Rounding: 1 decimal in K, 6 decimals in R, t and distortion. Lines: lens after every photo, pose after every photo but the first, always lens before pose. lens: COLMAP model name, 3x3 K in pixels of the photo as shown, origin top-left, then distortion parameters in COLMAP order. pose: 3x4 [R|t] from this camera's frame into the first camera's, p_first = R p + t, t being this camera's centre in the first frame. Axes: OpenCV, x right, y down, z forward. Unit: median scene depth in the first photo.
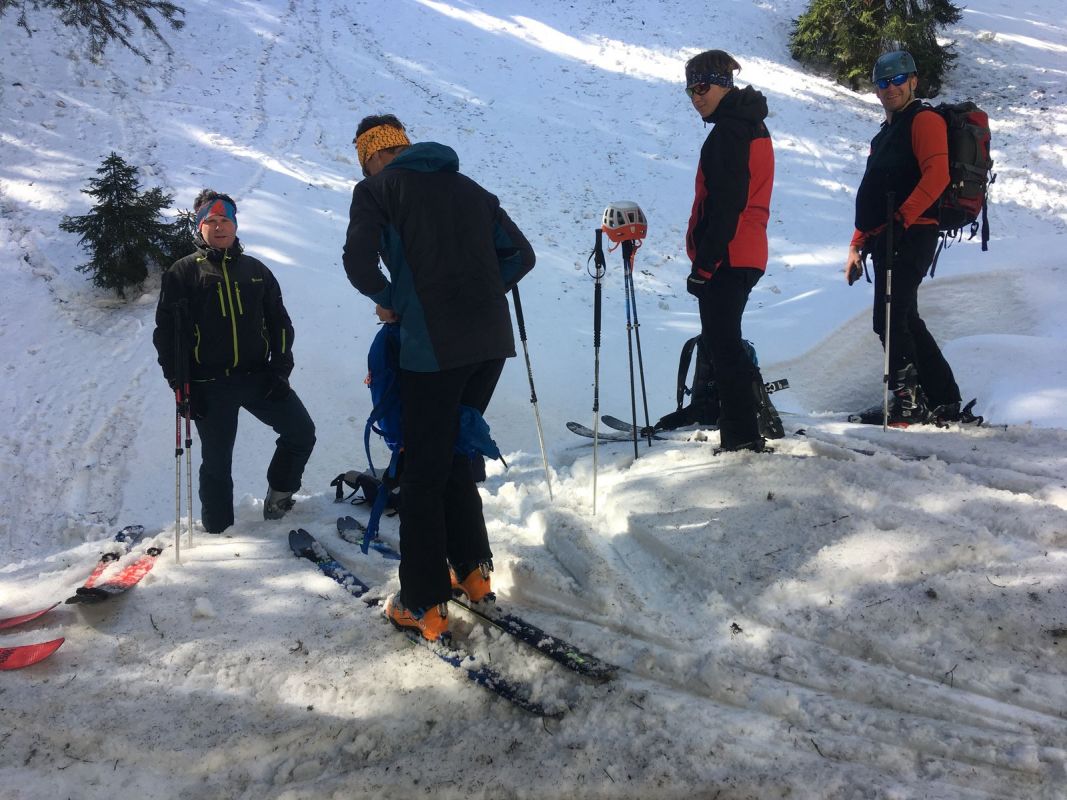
lens RADIAL K [[891.6, 0, 530.7], [0, 891.6, 402.5], [0, 0, 1]] dist [0.087752, -0.115830]
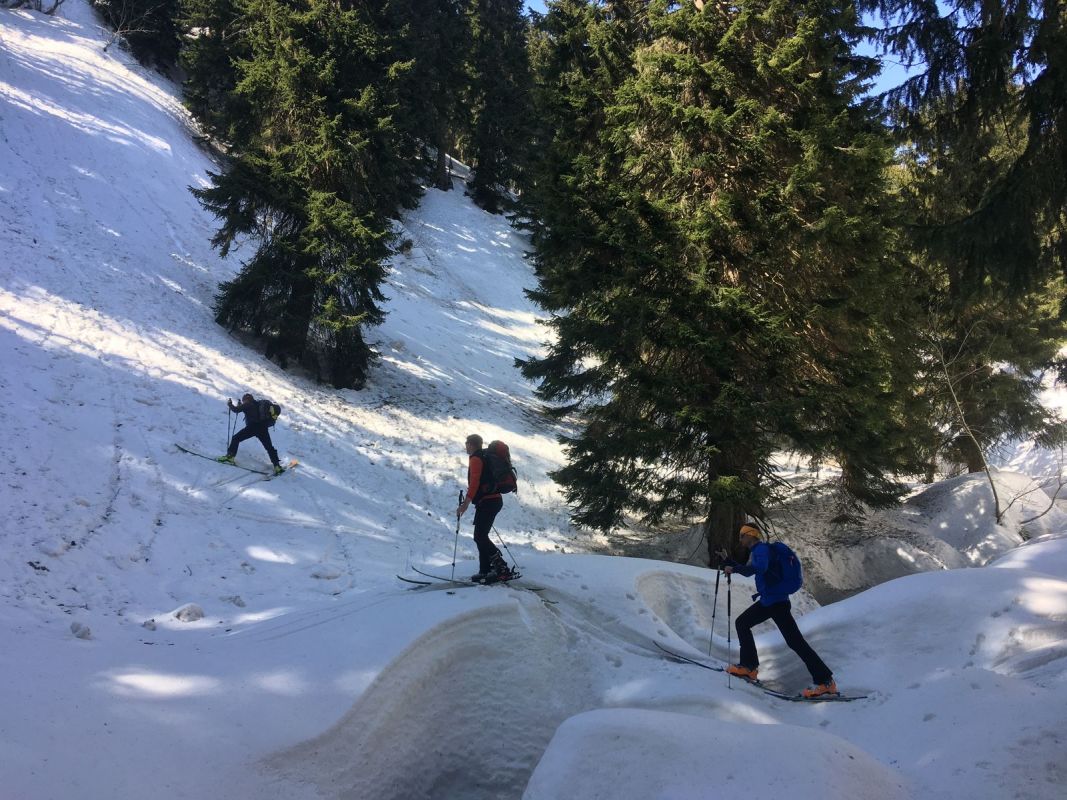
lens RADIAL K [[891.6, 0, 530.7], [0, 891.6, 402.5], [0, 0, 1]] dist [0.087752, -0.115830]
pose [[0.770226, 0.163220, 0.616531, -0.027920], [0.025297, 0.958118, -0.285255, -0.085569], [-0.637269, 0.235307, 0.733839, 0.359589]]
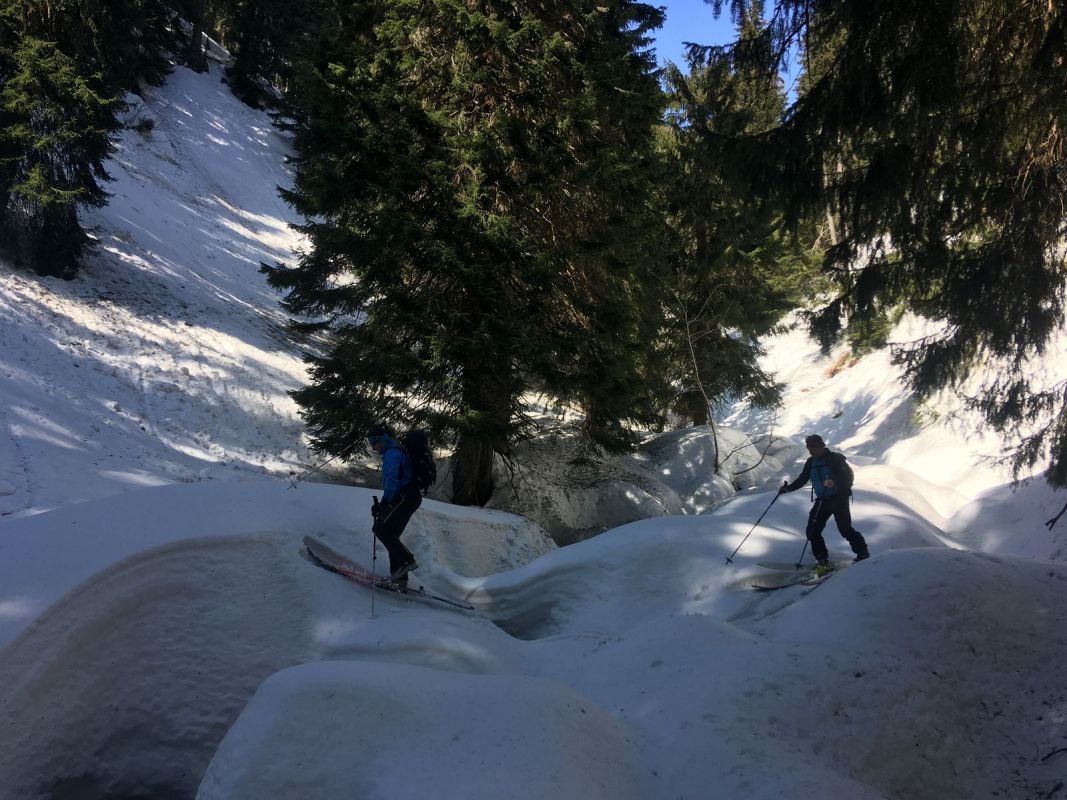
lens RADIAL K [[891.6, 0, 530.7], [0, 891.6, 402.5], [0, 0, 1]] dist [0.087752, -0.115830]
pose [[0.558923, 0.170200, 0.811565, 0.033336], [0.004974, 0.978003, -0.208530, -0.096325], [-0.829205, 0.120589, 0.545782, 0.413267]]
